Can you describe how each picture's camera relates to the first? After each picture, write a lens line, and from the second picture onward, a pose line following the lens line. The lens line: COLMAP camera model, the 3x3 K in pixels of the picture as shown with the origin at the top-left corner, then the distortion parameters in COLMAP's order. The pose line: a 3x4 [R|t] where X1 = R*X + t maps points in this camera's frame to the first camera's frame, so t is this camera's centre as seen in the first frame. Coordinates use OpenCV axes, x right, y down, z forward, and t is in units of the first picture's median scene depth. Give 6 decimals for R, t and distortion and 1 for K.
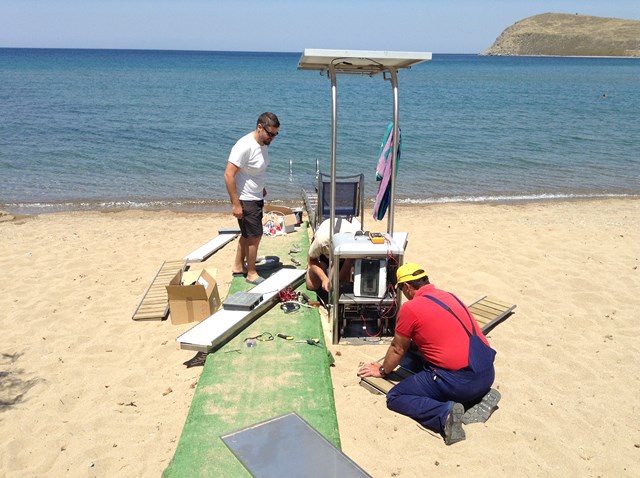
lens RADIAL K [[619.7, 0, 320.0], [0, 619.7, 239.0], [0, 0, 1]] dist [0.180242, -0.355356]
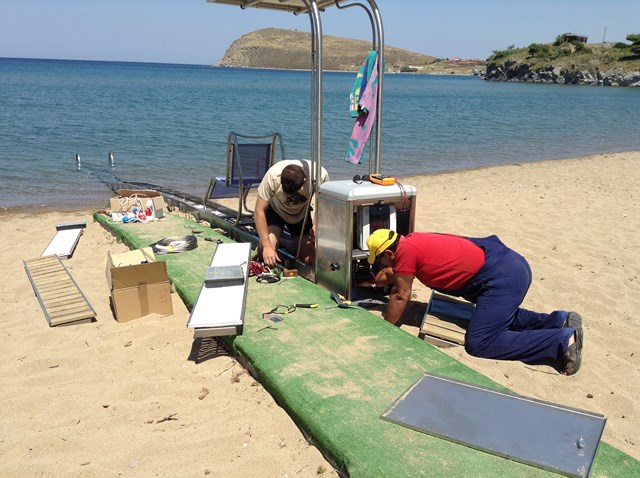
lens RADIAL K [[619.7, 0, 320.0], [0, 619.7, 239.0], [0, 0, 1]] dist [0.180242, -0.355356]
pose [[0.906747, -0.093904, 0.411087, -0.191040], [0.104704, 0.994496, -0.003778, 0.040478], [-0.408470, 0.046469, 0.911588, 0.137408]]
